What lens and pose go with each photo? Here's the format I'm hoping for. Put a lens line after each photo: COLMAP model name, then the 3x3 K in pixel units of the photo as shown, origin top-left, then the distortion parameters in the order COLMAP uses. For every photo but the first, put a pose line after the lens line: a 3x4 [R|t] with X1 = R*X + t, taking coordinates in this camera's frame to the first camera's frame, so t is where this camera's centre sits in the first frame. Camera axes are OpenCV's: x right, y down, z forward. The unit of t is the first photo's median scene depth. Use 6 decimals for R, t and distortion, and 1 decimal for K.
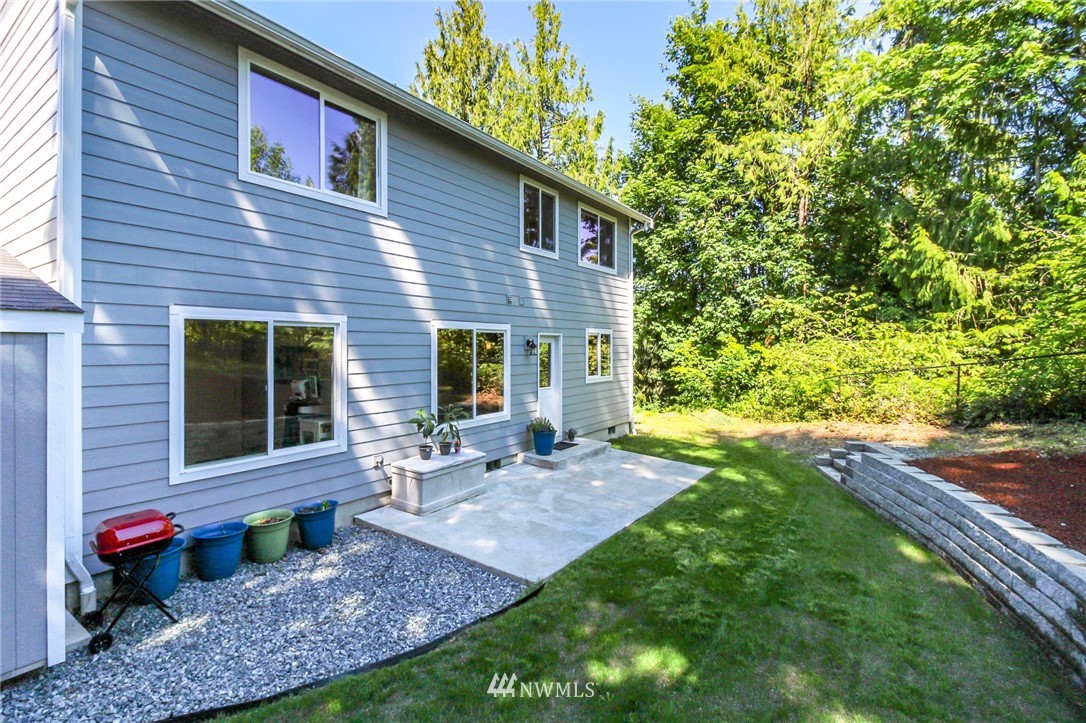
lens RADIAL K [[501.0, 0, 538.9], [0, 501.0, 353.7], [0, 0, 1]] dist [0.003316, -0.001051]
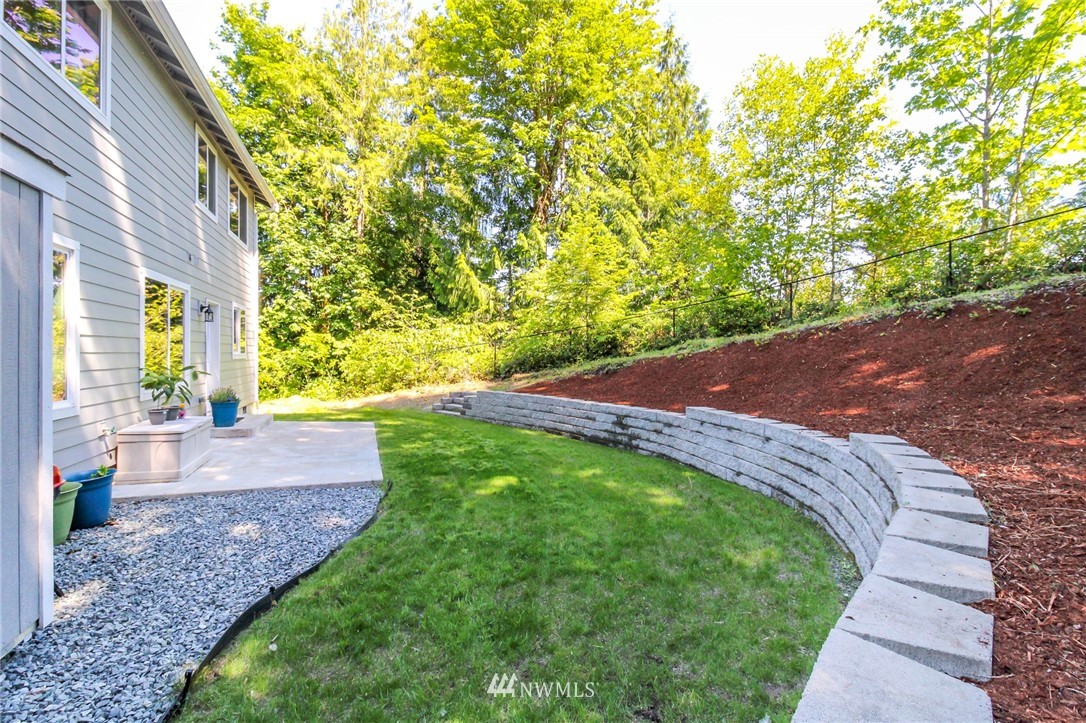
lens RADIAL K [[501.0, 0, 521.2], [0, 501.0, 355.1], [0, 0, 1]] dist [0.003316, -0.001051]
pose [[0.591092, -0.003363, 0.806597, -0.231291], [0.018265, 0.999791, -0.009217, 0.046202], [-0.806397, 0.020181, 0.591030, -0.009036]]
